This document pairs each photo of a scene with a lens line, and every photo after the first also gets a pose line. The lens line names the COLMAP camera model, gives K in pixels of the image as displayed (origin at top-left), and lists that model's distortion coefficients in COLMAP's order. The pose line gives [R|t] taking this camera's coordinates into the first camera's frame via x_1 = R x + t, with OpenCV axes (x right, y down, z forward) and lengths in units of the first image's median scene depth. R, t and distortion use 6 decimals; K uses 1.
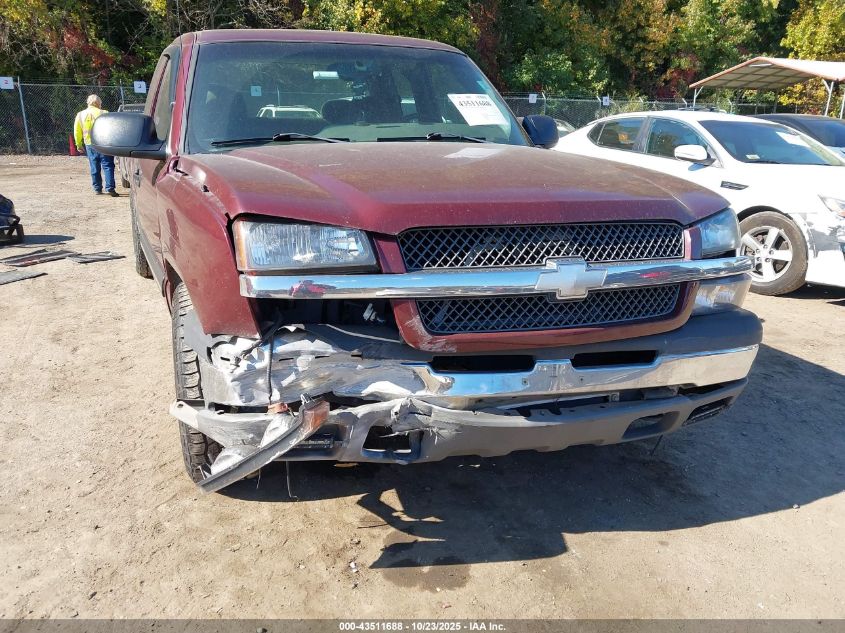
lens RADIAL K [[676.7, 0, 422.5], [0, 676.7, 316.5], [0, 0, 1]] dist [0.000704, 0.001710]
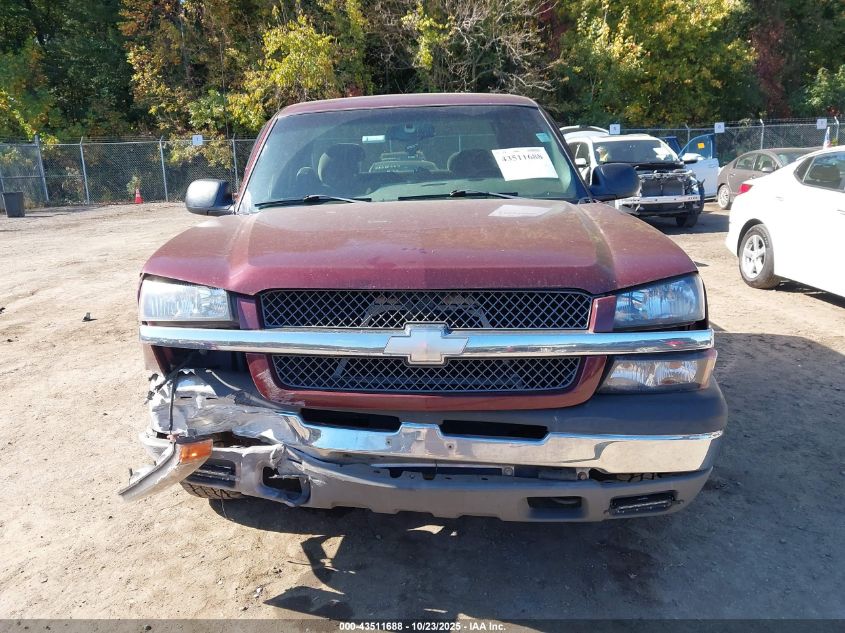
lens RADIAL K [[669.2, 0, 421.6], [0, 669.2, 299.1], [0, 0, 1]] dist [0.127912, -0.232294]
pose [[0.922097, 0.046333, -0.384175, 0.535063], [-0.074504, 0.995488, -0.058765, -0.057667], [0.379719, 0.082810, 0.921388, 0.061042]]
